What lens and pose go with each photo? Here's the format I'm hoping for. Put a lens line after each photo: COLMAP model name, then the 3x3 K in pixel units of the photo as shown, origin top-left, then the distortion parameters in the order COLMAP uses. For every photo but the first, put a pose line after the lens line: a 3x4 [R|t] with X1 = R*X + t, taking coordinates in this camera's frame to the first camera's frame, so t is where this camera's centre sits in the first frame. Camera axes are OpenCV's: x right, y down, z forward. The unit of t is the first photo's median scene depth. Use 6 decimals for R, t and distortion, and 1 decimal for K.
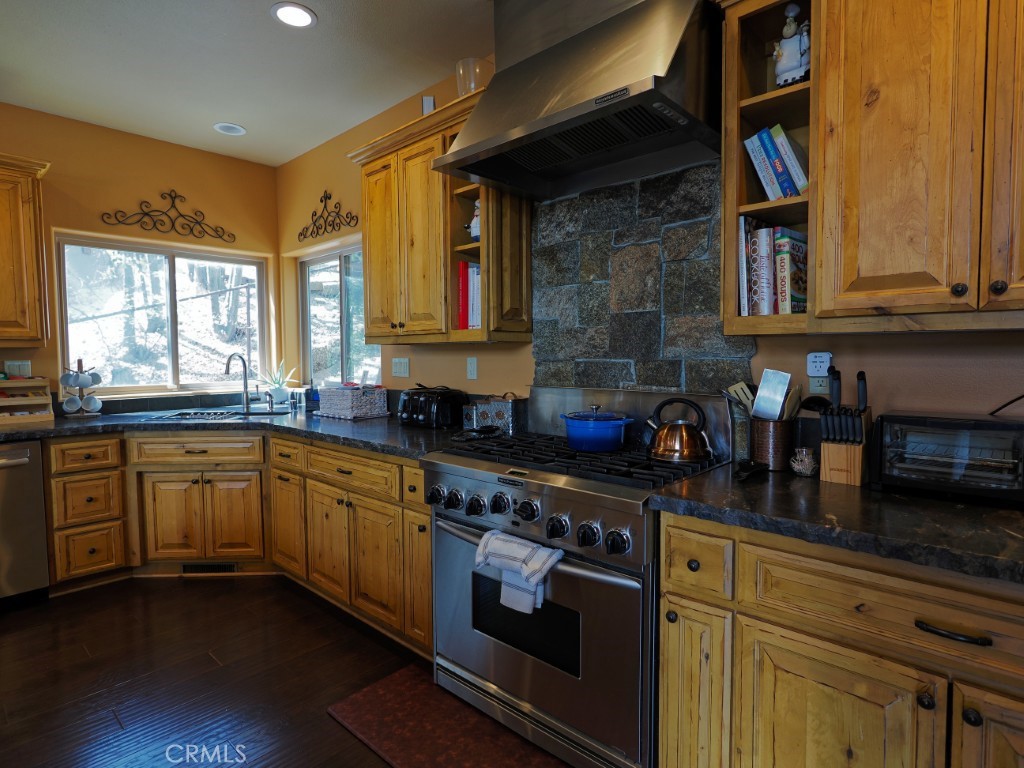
lens RADIAL K [[553.7, 0, 512.3], [0, 553.7, 383.0], [0, 0, 1]] dist [0.000441, -0.000391]
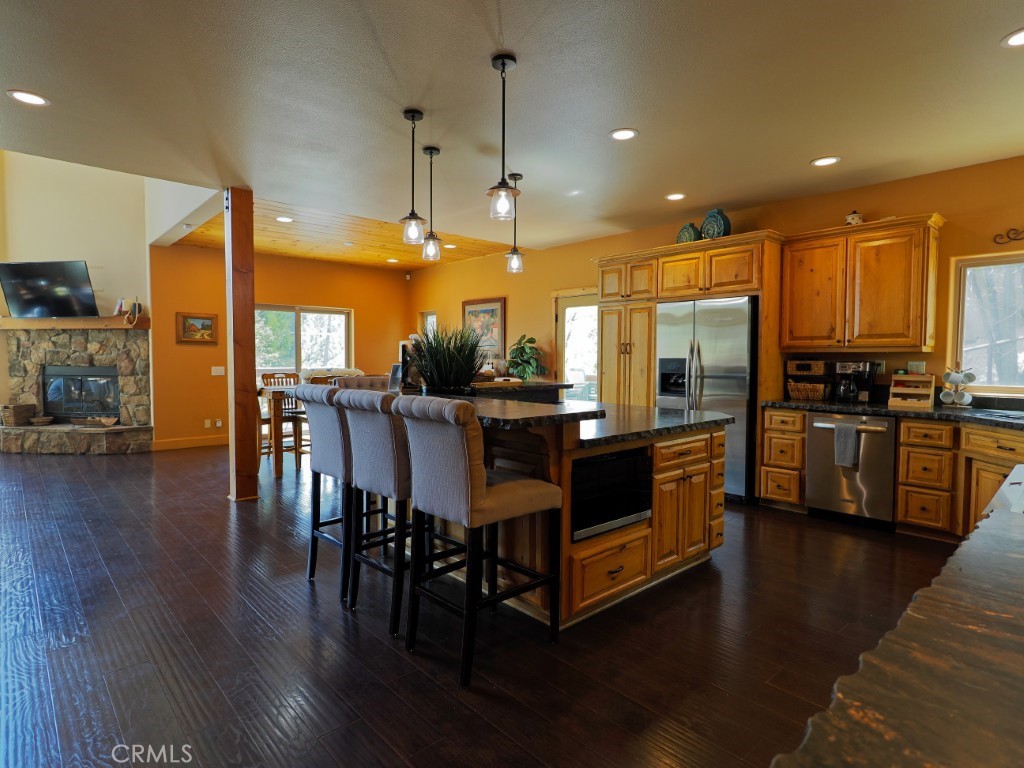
lens RADIAL K [[553.7, 0, 512.4], [0, 553.7, 380.8], [0, 0, 1]] dist [0.000441, -0.000391]
pose [[-0.076345, 0.052291, -0.995709, 0.570515], [-0.059229, 0.996623, 0.056880, -0.011874], [0.995321, 0.063318, -0.072990, 0.110120]]
